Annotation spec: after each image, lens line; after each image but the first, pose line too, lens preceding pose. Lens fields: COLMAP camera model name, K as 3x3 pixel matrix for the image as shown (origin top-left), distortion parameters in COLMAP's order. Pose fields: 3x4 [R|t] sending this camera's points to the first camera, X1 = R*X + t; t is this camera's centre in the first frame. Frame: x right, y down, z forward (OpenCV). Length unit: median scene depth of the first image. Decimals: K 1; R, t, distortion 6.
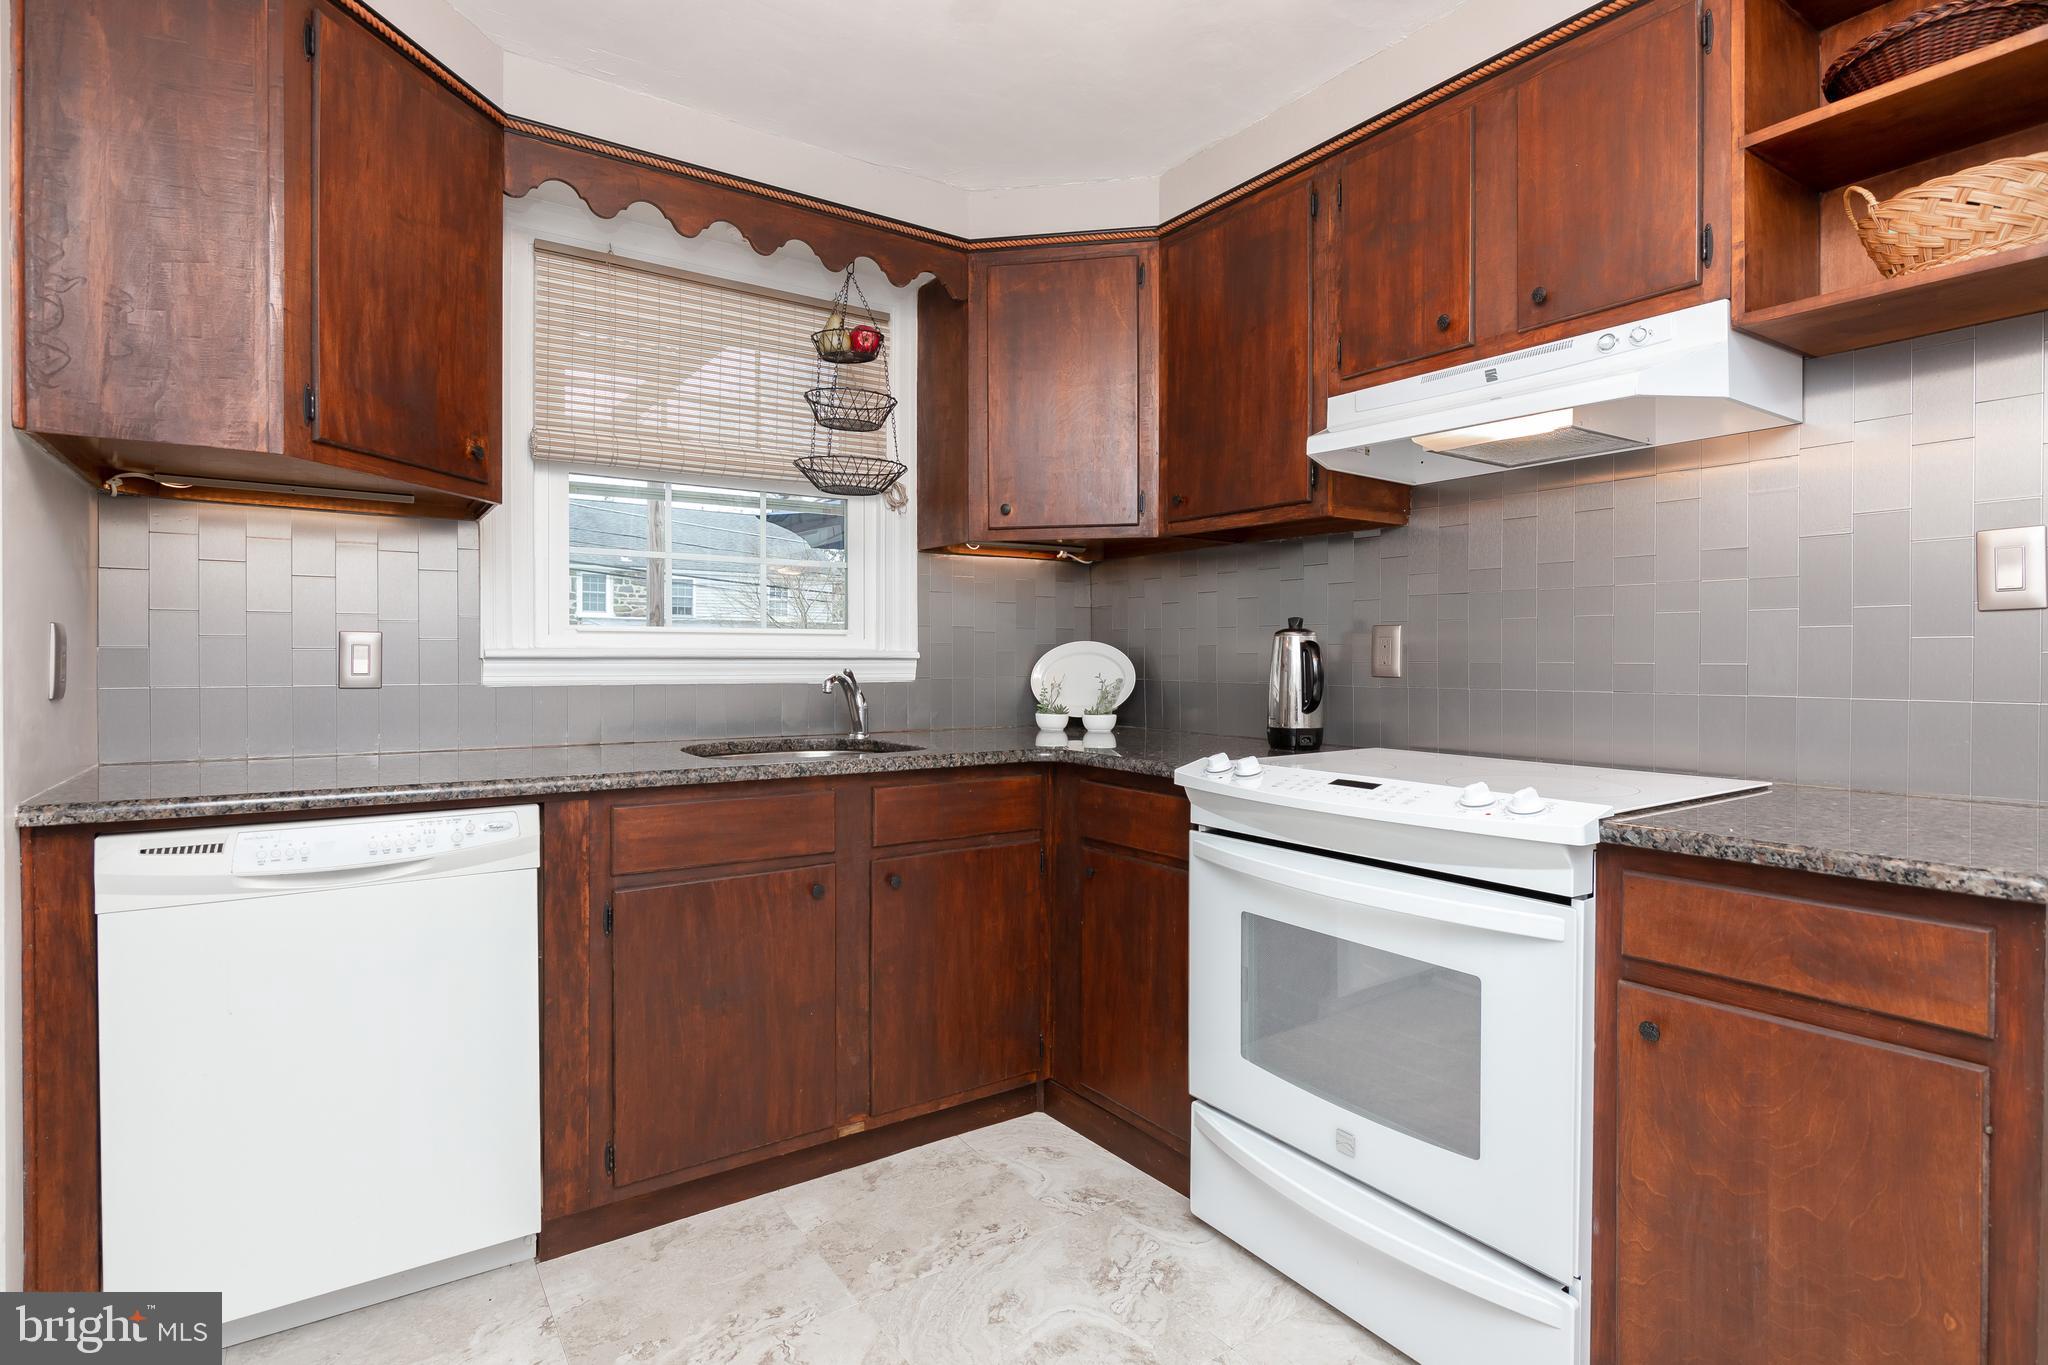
lens RADIAL K [[1037.4, 0, 1019.7], [0, 1037.4, 668.5], [0, 0, 1]] dist [-0.000066, -0.001350]
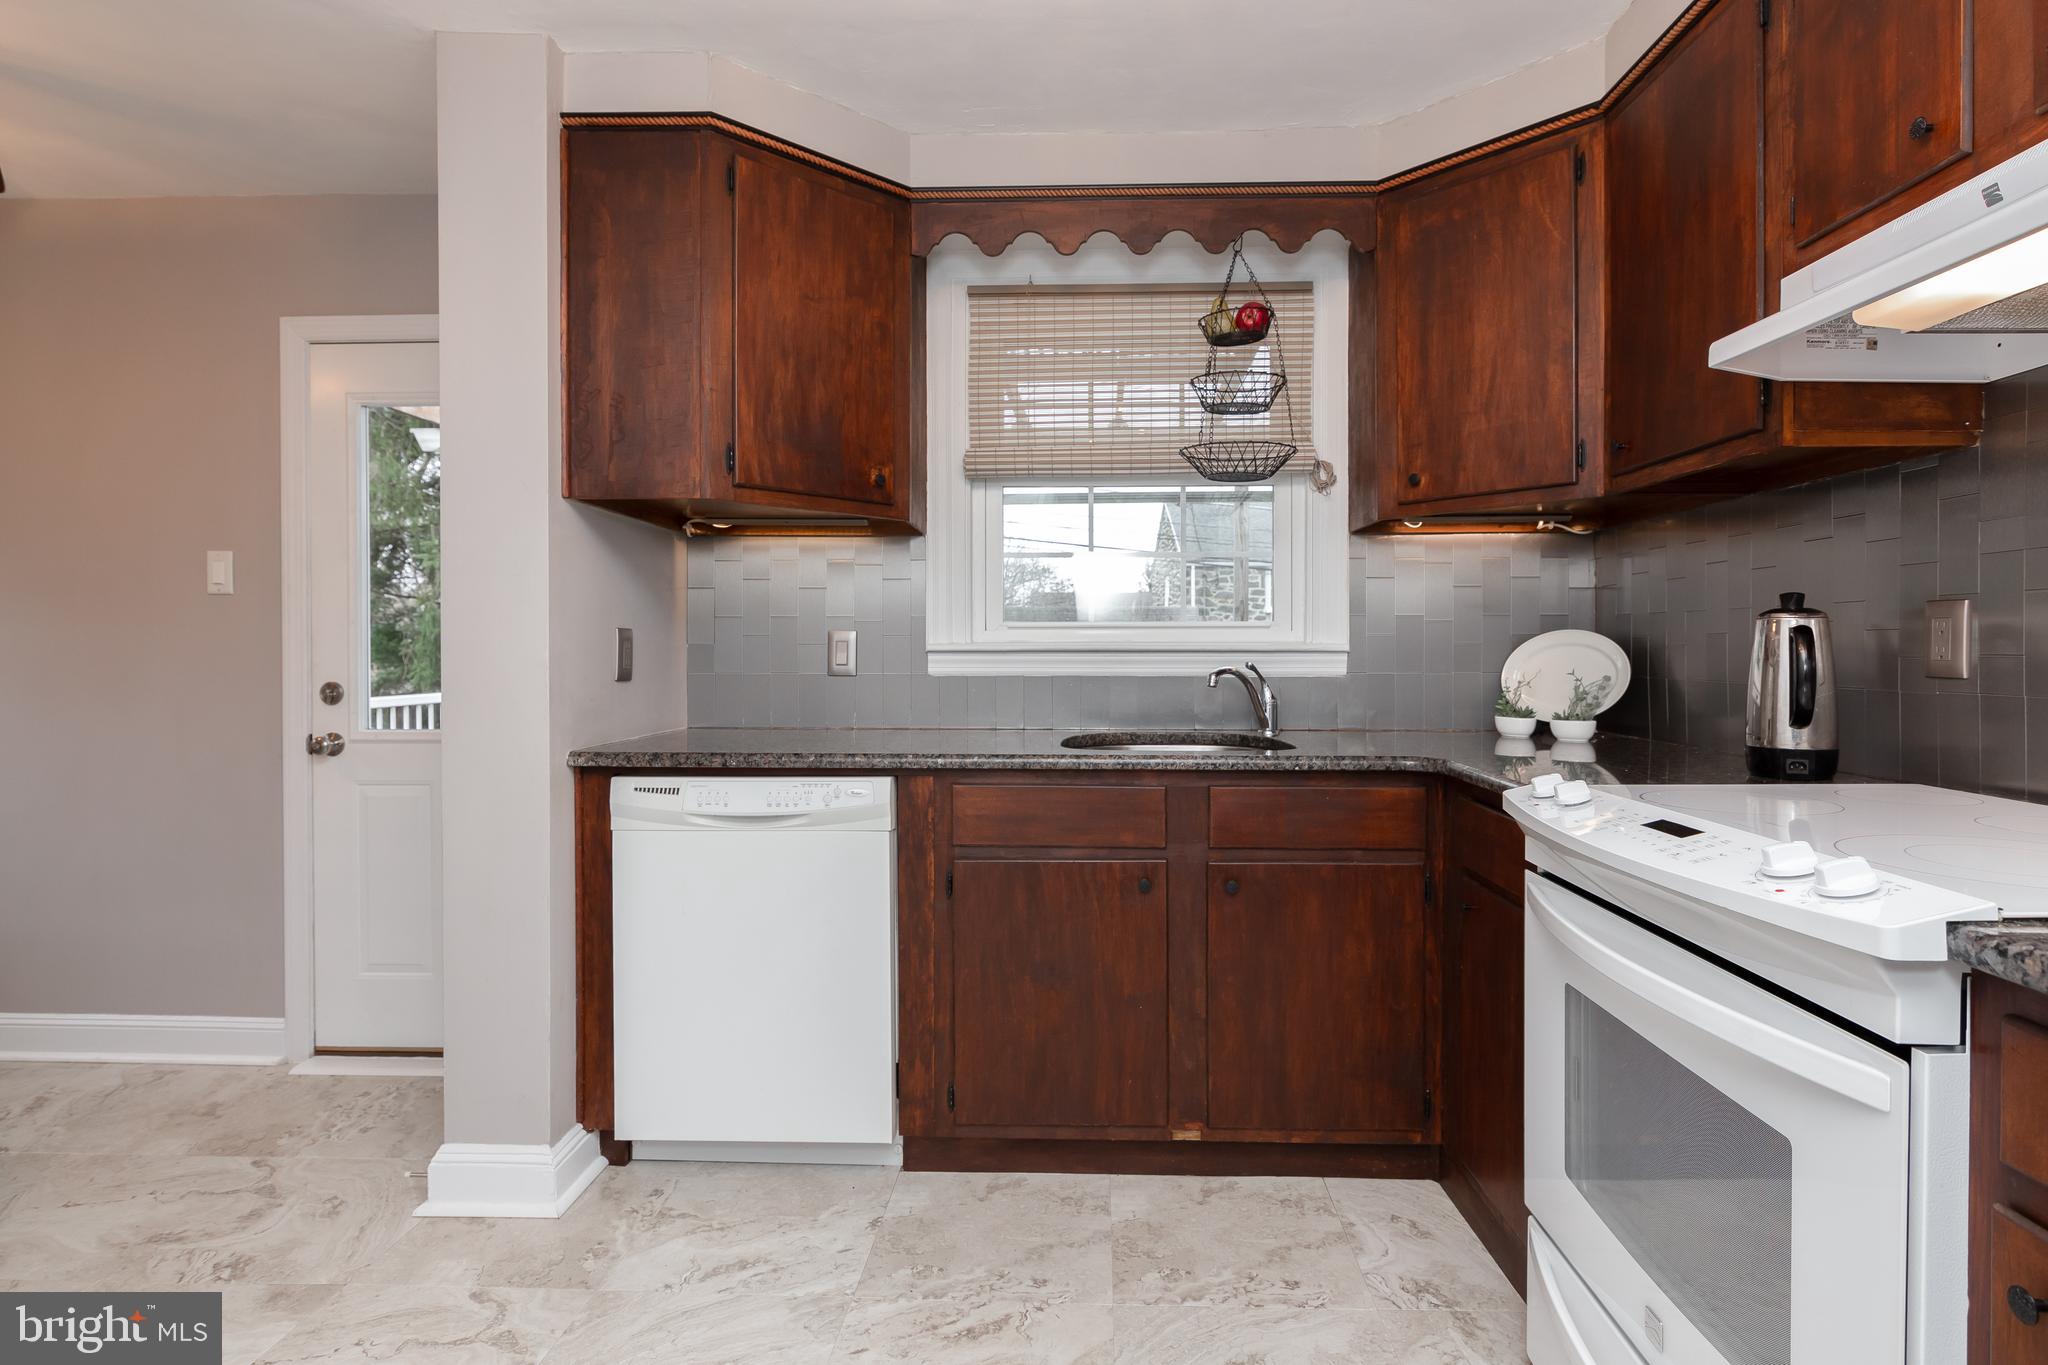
lens RADIAL K [[1044.7, 0, 1041.9], [0, 1044.7, 661.2], [0, 0, 1]] dist [0.001196, 0.000325]
pose [[0.802618, 0.004081, -0.596479, 0.340294], [-0.003939, 0.999991, 0.001542, -0.001589], [0.596480, 0.001112, 0.802627, 0.143363]]
